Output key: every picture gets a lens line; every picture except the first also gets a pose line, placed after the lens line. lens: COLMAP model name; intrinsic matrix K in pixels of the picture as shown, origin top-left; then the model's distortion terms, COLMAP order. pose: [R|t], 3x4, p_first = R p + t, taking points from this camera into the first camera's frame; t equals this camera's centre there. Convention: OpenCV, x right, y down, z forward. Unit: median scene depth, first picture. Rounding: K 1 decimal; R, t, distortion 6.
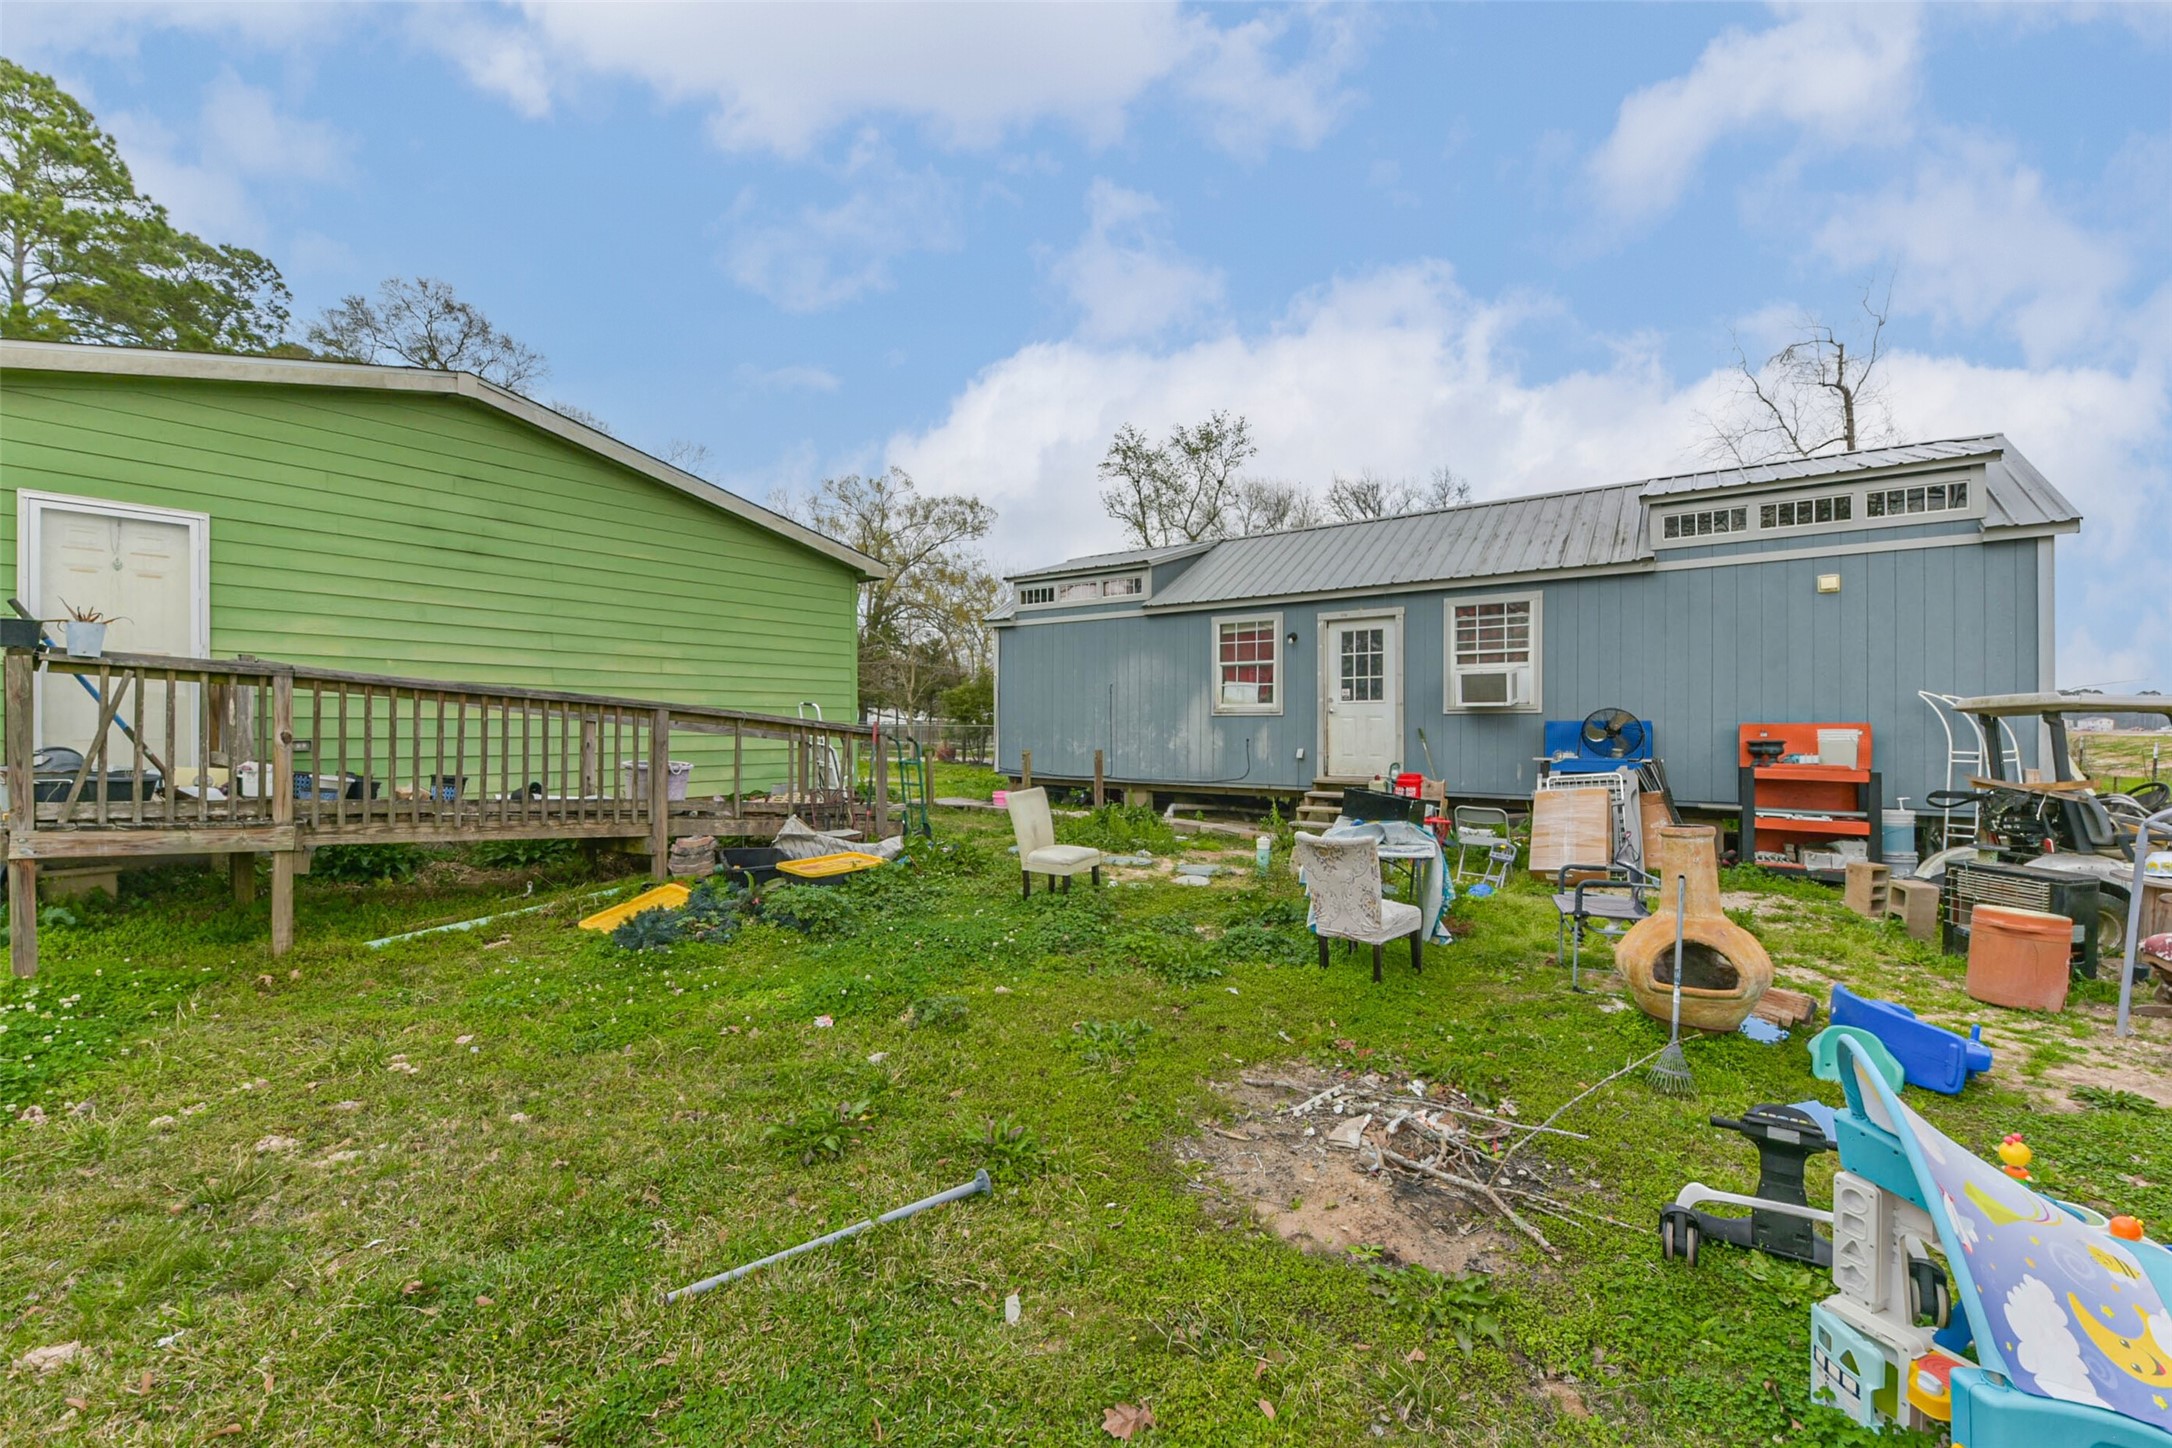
lens RADIAL K [[876.7, 0, 1086.3], [0, 876.7, 733.9], [0, 0, 1]] dist [-0.011831, -0.000369]
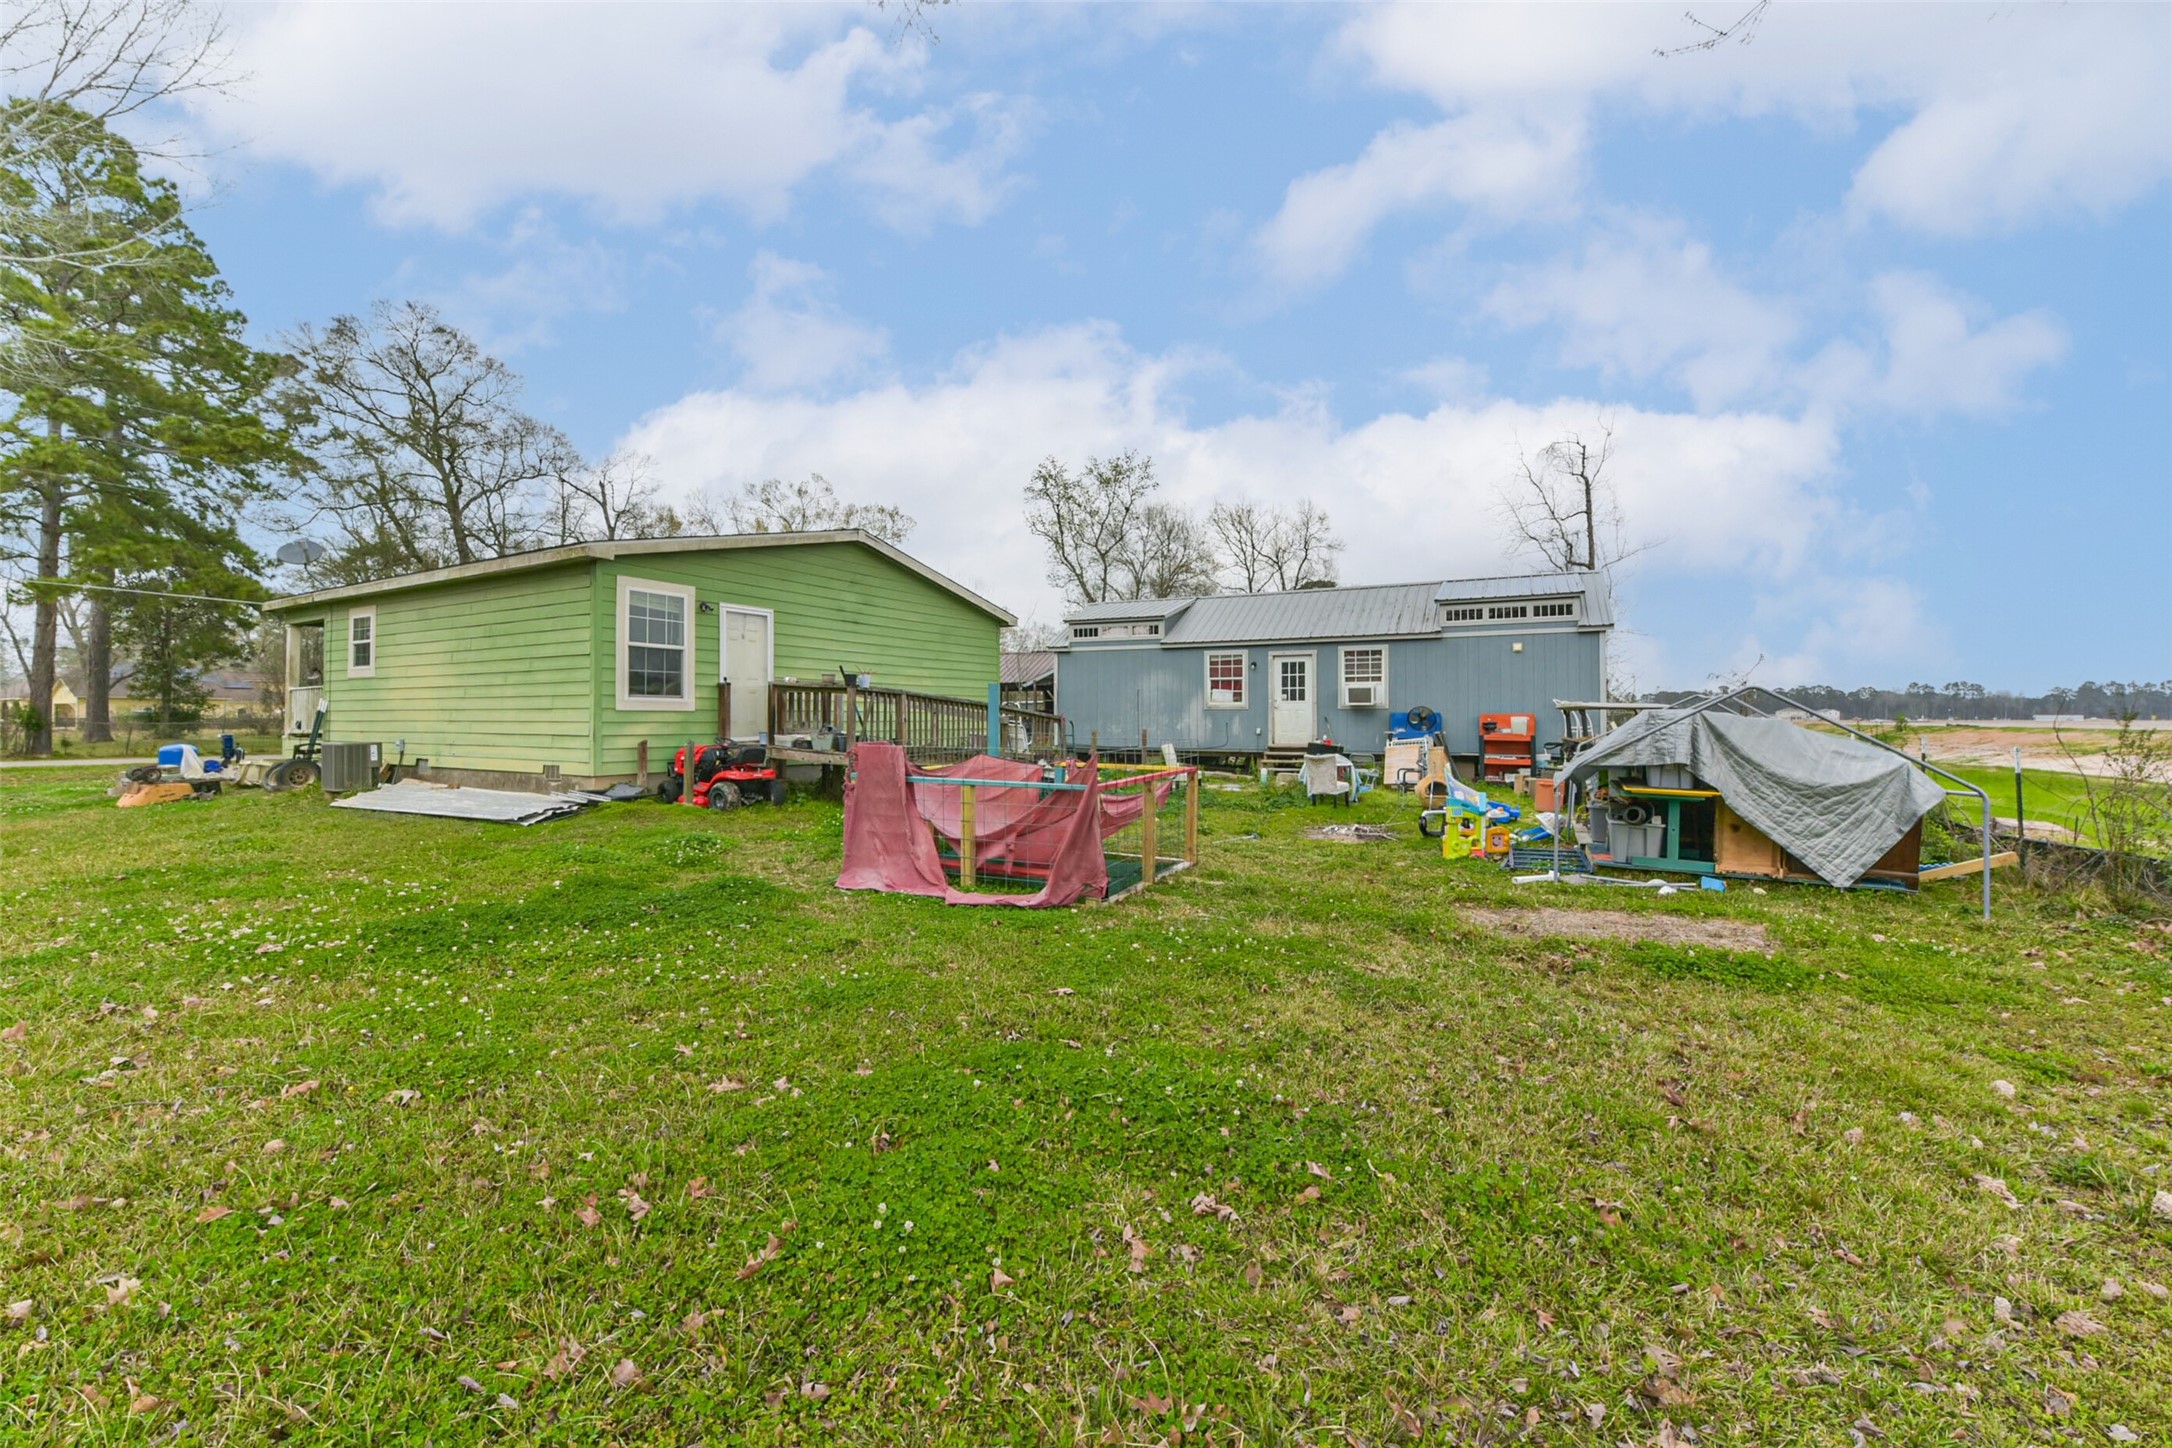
lens RADIAL K [[872.3, 0, 1086.0], [0, 872.3, 724.0], [0, 0, 1]] dist [-0.001714, -0.000156]
pose [[0.988138, -0.002301, 0.153549, -0.362140], [0.002242, 0.999997, 0.000560, 0.006448], [-0.153550, -0.000209, 0.988141, -0.667545]]
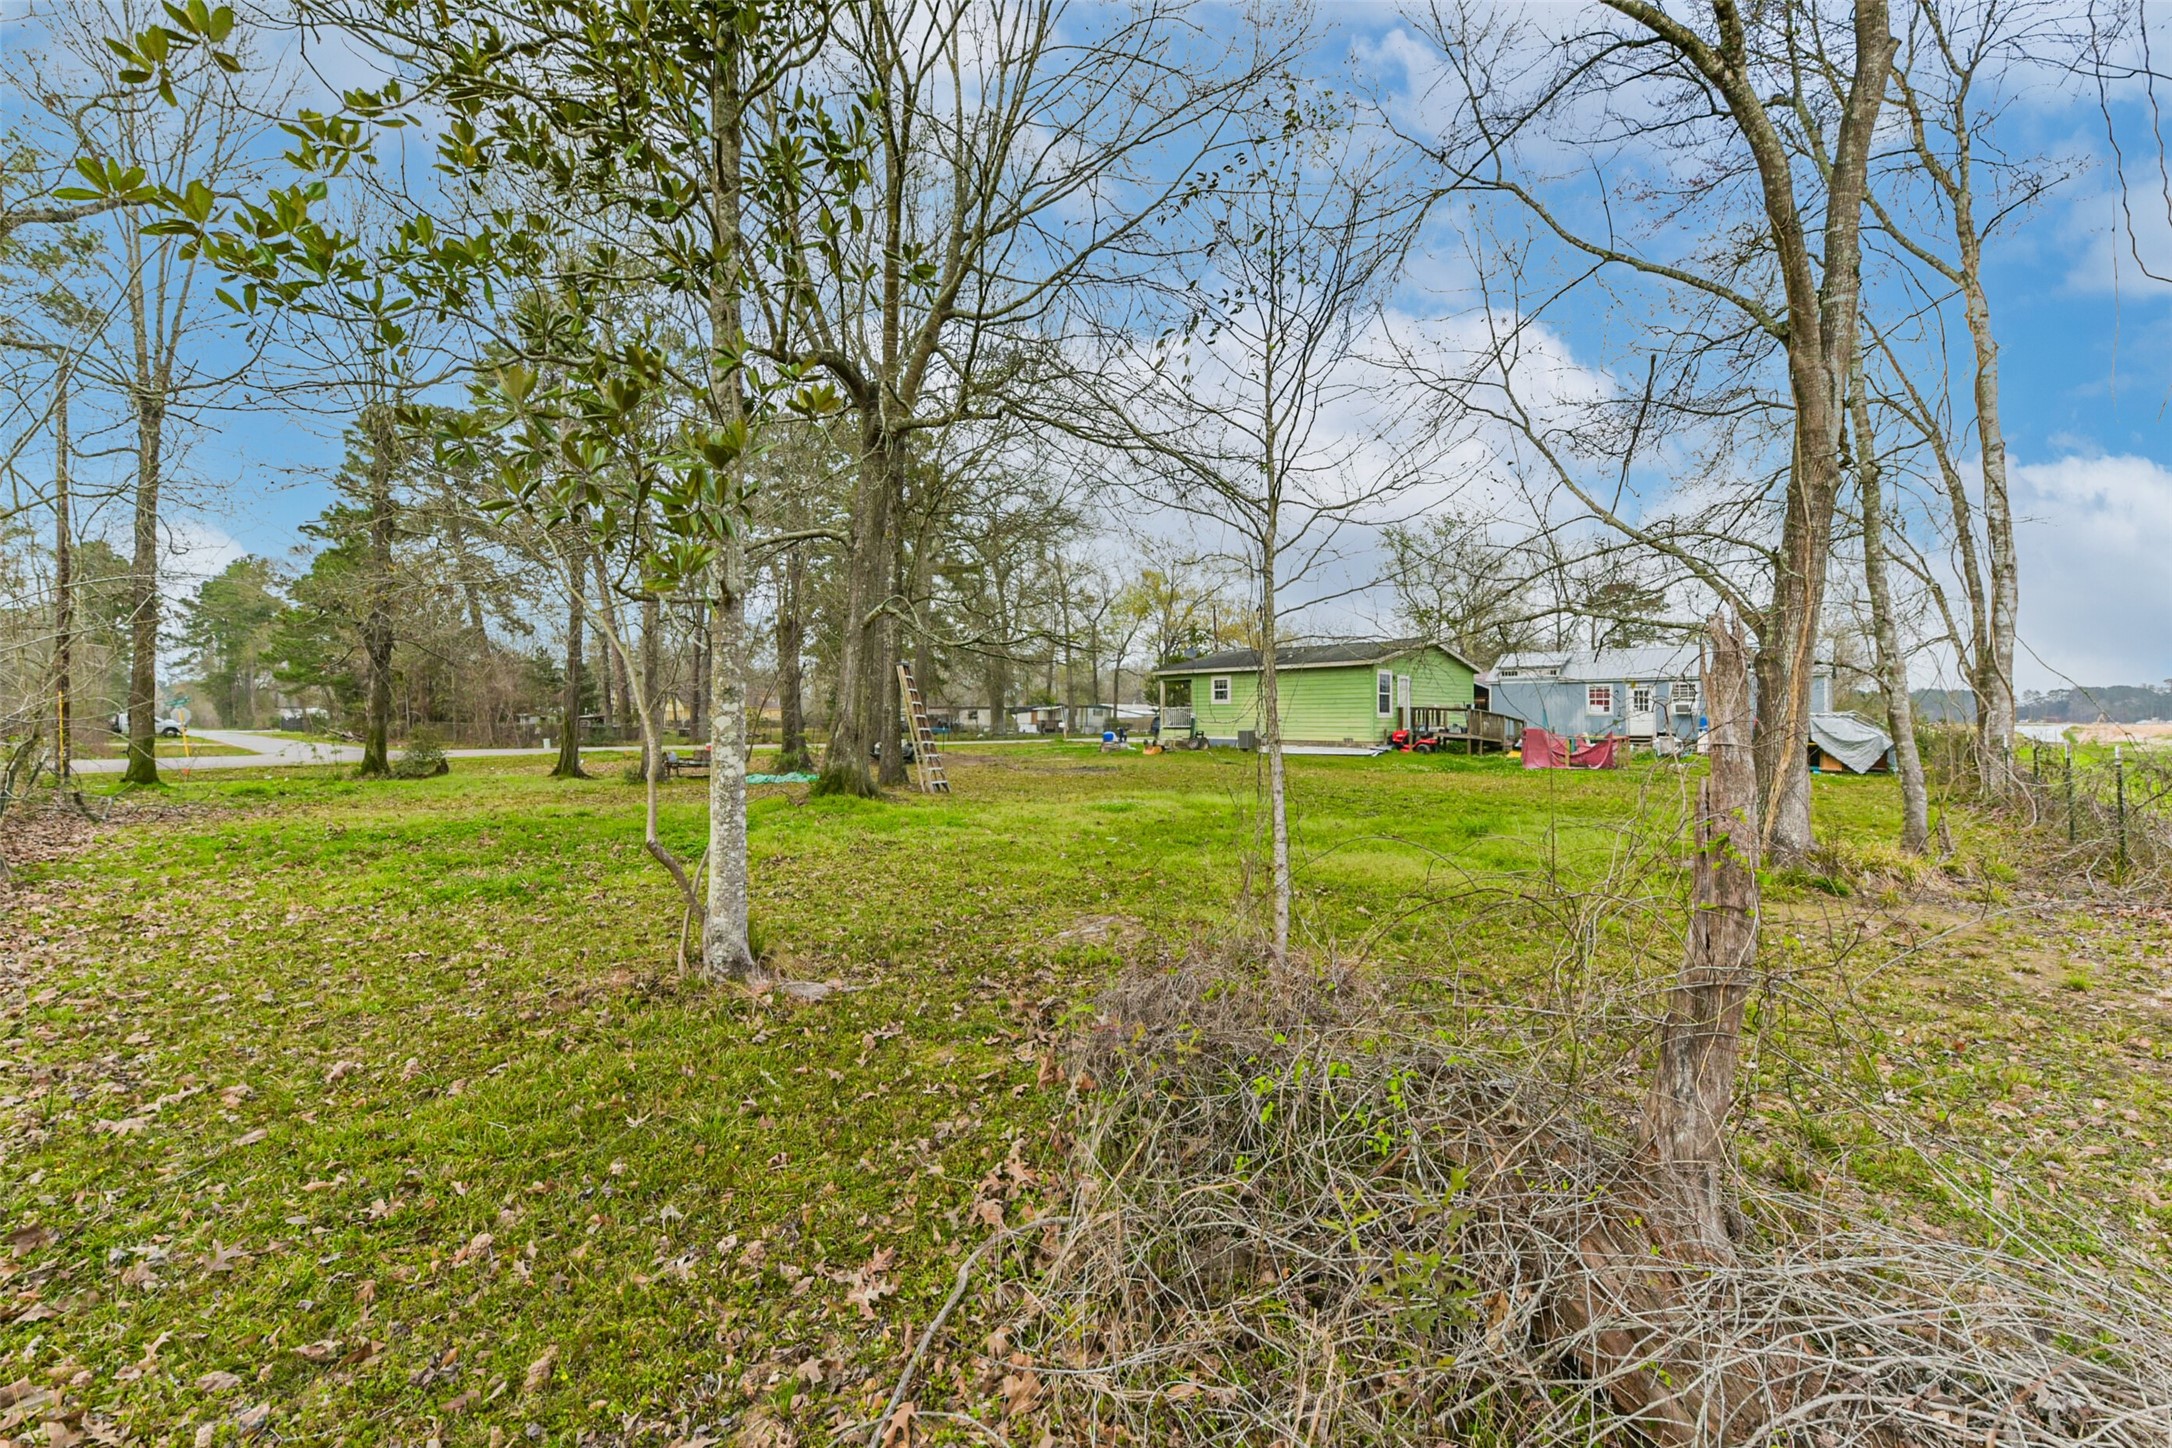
lens RADIAL K [[872.3, 0, 1086.0], [0, 872.3, 724.0], [0, 0, 1]] dist [-0.001714, -0.000156]
pose [[0.992099, -0.001484, -0.125448, -1.325268], [0.001241, 0.999997, -0.002014, 0.013647], [0.125451, 0.001843, 0.992098, -2.483467]]
